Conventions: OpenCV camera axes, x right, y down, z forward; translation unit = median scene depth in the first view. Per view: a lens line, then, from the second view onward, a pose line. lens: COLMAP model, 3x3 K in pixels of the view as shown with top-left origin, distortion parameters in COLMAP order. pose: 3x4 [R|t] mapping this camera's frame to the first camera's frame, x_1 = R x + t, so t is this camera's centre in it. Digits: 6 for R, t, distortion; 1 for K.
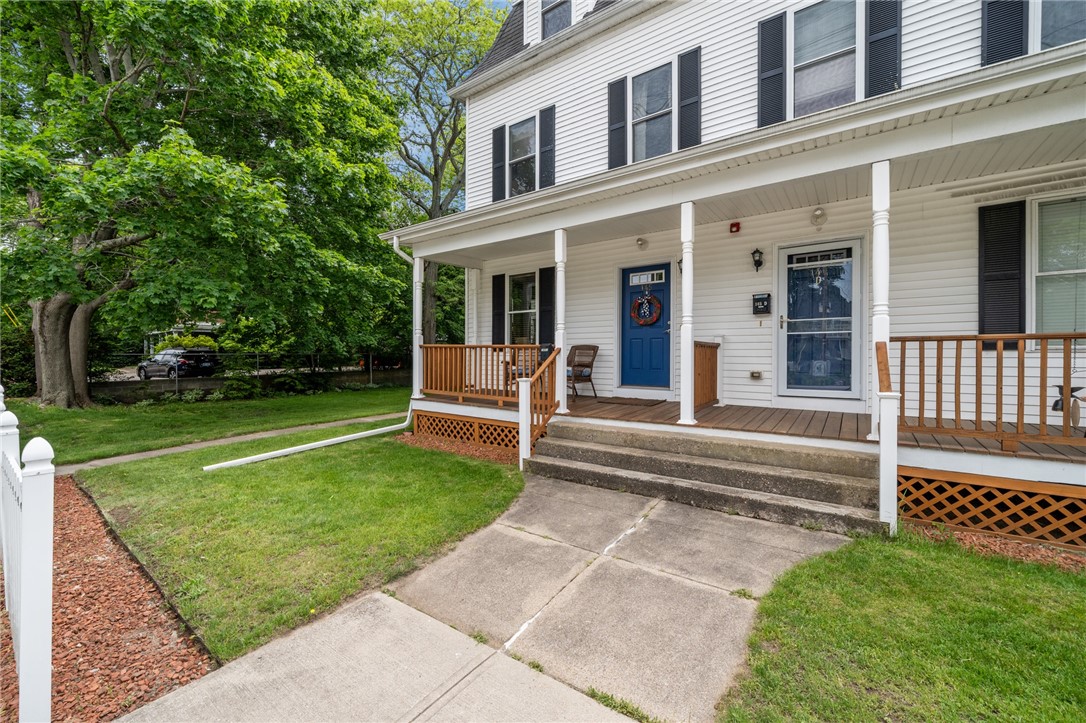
lens RADIAL K [[442.1, 0, 538.7], [0, 442.1, 360.2], [0, 0, 1]] dist [0.000683, 0.000113]
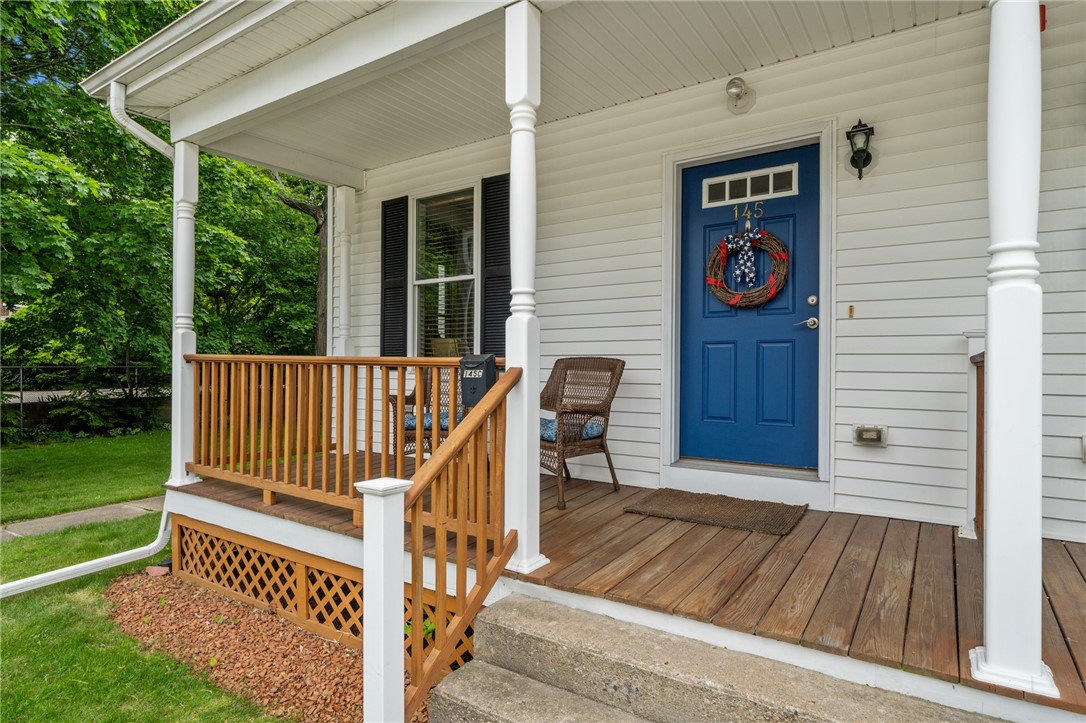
lens RADIAL K [[595.6, 0, 543.0], [0, 595.6, 361.5], [0, 0, 1]] dist [0.000669, 0.000299]
pose [[0.998767, 0.003783, 0.049507, 0.035895], [-0.002806, 0.999800, -0.019777, -0.019719], [-0.049572, 0.019614, 0.998578, 0.459664]]
